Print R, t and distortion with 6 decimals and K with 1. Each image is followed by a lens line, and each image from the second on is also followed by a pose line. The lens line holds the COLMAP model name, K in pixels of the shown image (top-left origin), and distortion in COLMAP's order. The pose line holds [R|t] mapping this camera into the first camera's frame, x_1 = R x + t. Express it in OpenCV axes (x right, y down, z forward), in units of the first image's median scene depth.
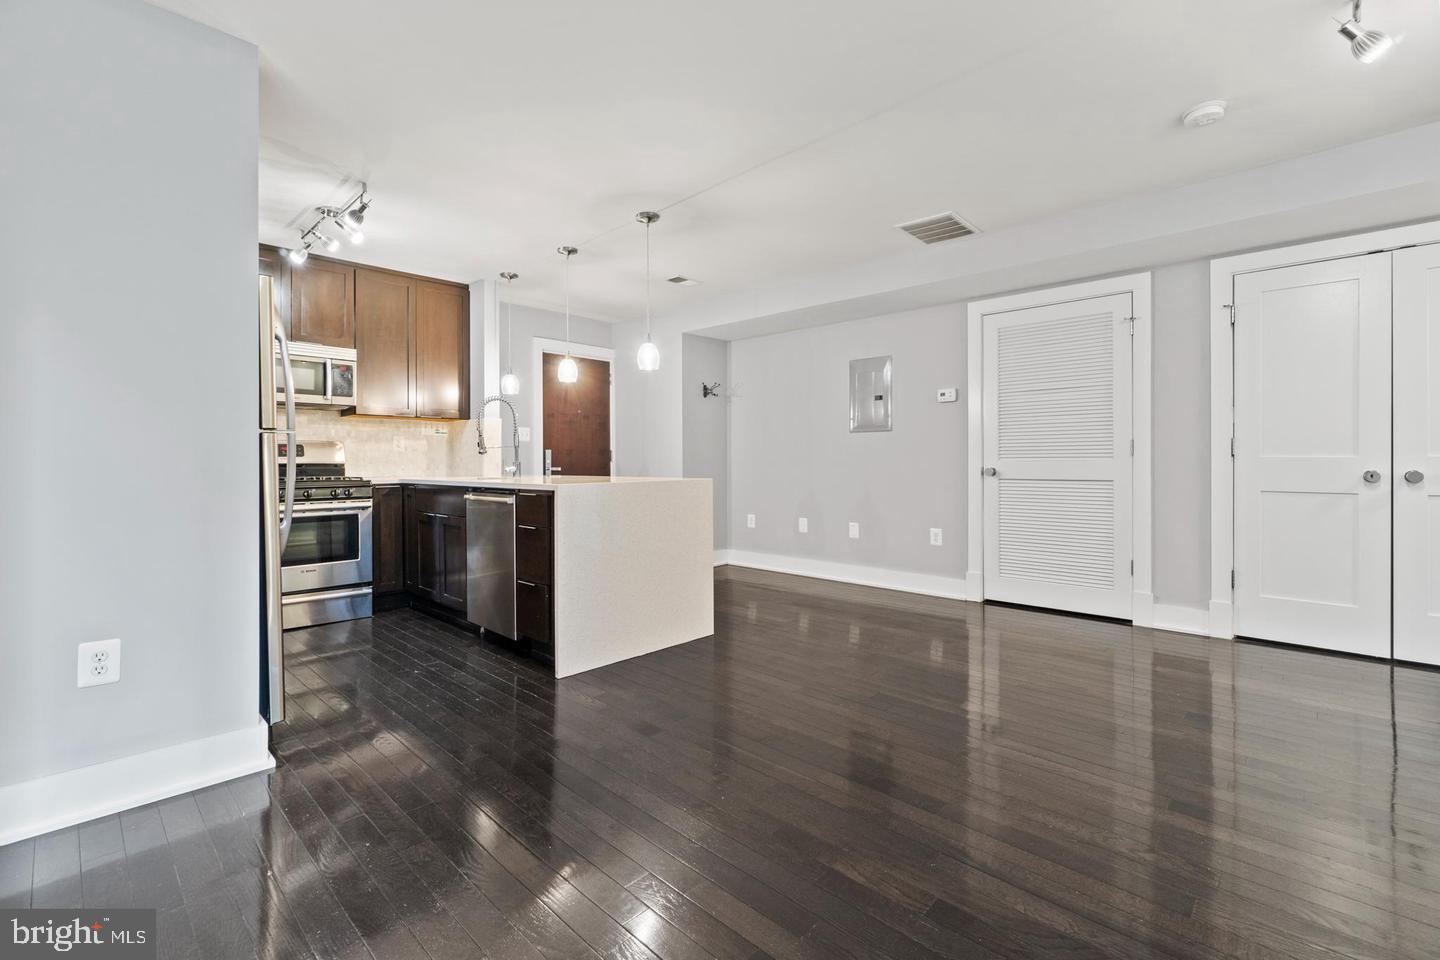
lens RADIAL K [[640.1, 0, 724.5], [0, 640.1, 460.0], [0, 0, 1]] dist [-0.000361, -0.000073]
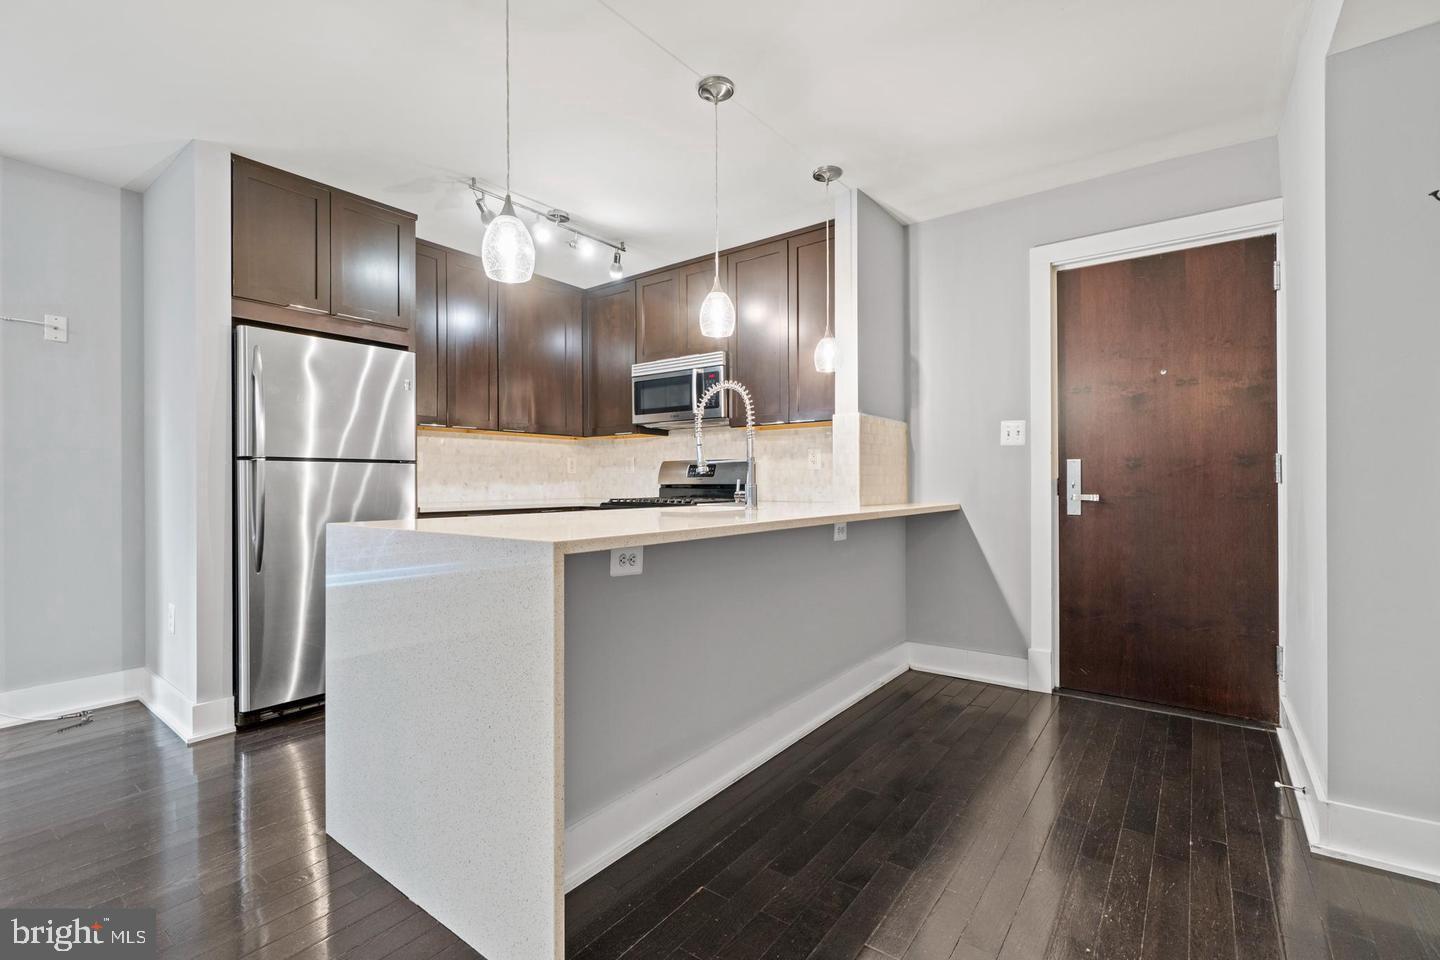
lens RADIAL K [[629.8, 0, 720.0], [0, 629.8, 480.0], [0, 0, 1]] dist [0.000142, 0.000065]
pose [[0.116383, 0.000697, -0.993204, 0.254855], [0.003793, 0.999992, 0.001146, -0.001719], [0.993197, -0.003900, 0.116379, 0.901020]]
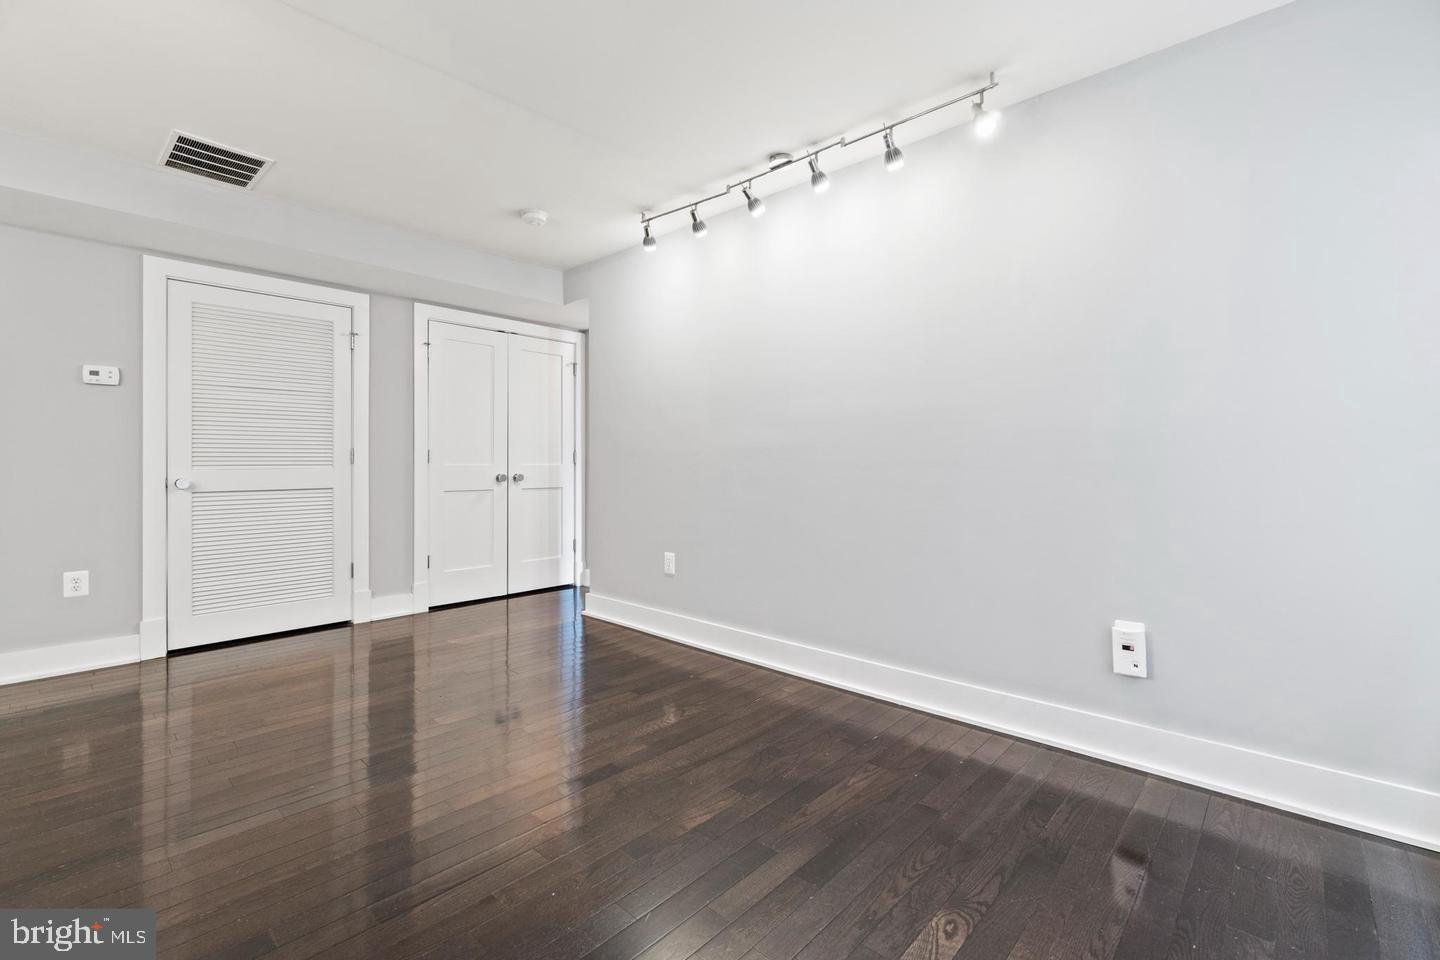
lens RADIAL K [[620.3, 0, 723.3], [0, 620.3, 464.4], [0, 0, 1]] dist [-0.001254, -0.000197]
pose [[-0.007428, 0.002328, 0.999970, -0.349337], [0.003360, 0.999992, -0.002303, -0.001086], [-0.999967, 0.003343, -0.007436, 0.357935]]
